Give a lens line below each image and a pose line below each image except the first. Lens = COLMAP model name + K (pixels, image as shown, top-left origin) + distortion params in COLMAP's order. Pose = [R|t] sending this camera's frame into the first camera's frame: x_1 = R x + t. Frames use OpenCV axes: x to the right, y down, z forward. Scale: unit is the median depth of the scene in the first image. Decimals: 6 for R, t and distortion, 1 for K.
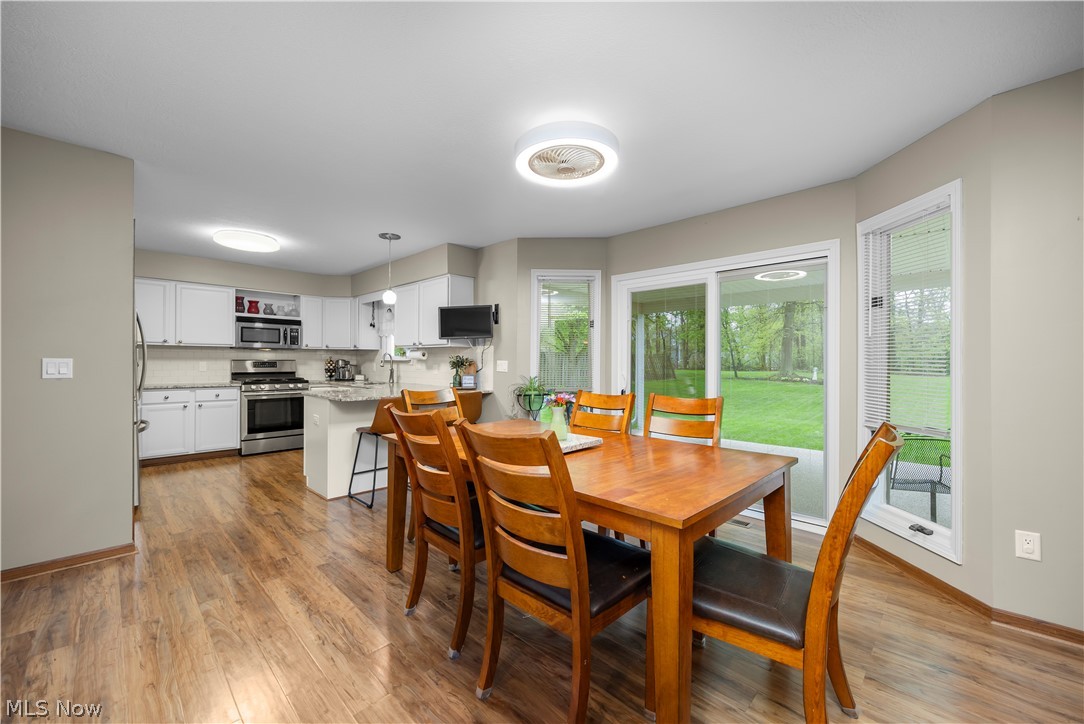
lens RADIAL K [[433.0, 0, 540.6], [0, 433.0, 359.1], [0, 0, 1]] dist [0.008129, -0.001470]
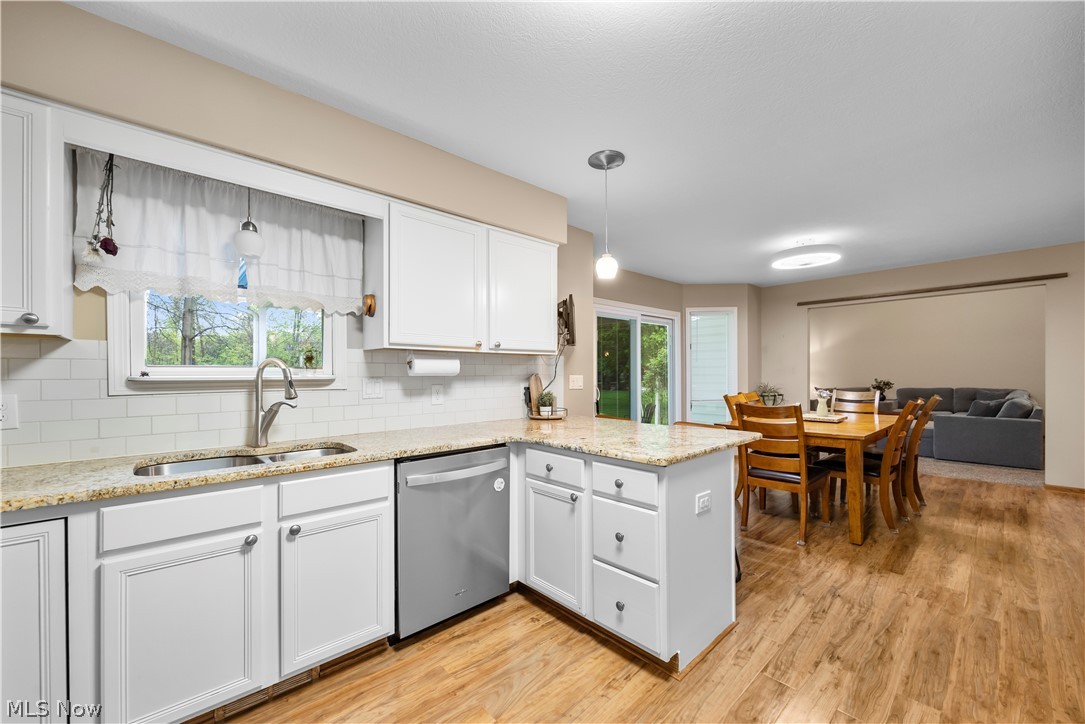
lens RADIAL K [[433.4, 0, 546.8], [0, 433.4, 372.3], [0, 0, 1]] dist [0.008129, -0.001470]
pose [[0.027532, -0.004479, 0.999611, -0.726610], [0.001983, 0.999988, 0.004426, -0.004669], [-0.999619, 0.001860, 0.027540, 0.839339]]
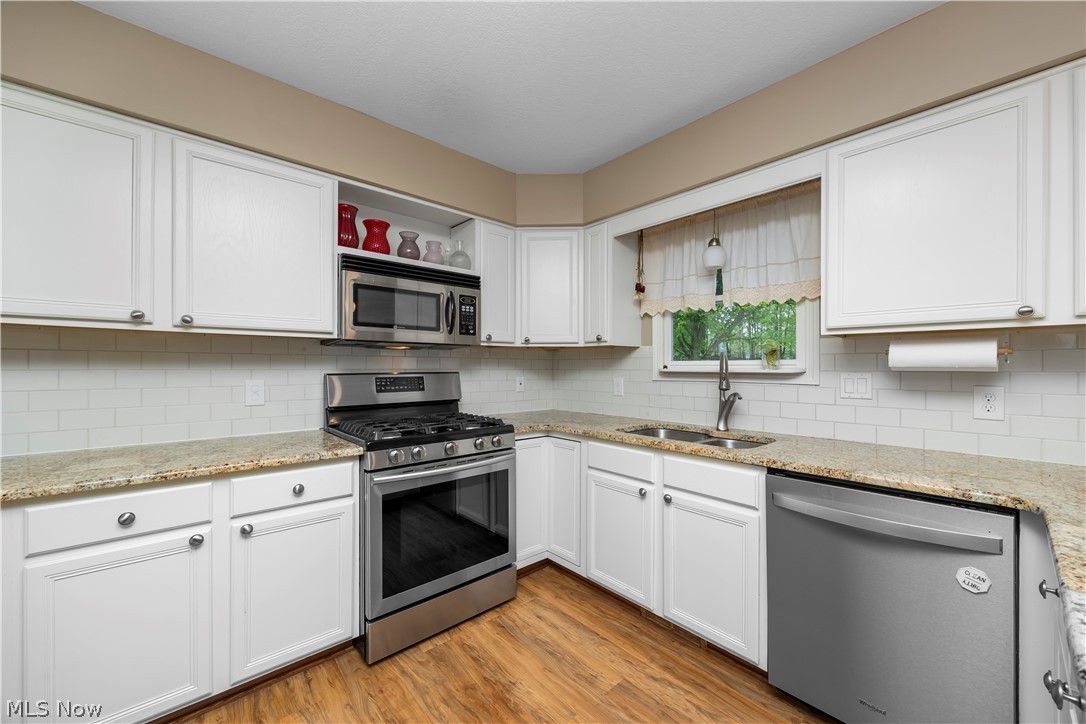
lens RADIAL K [[433.8, 0, 545.0], [0, 433.8, 362.9], [0, 0, 1]] dist [0.008129, -0.001470]
pose [[0.998038, -0.007912, -0.062112, -0.529681], [0.007341, 0.999929, -0.009427, -0.003339], [0.062182, 0.008952, 0.998025, 0.676141]]
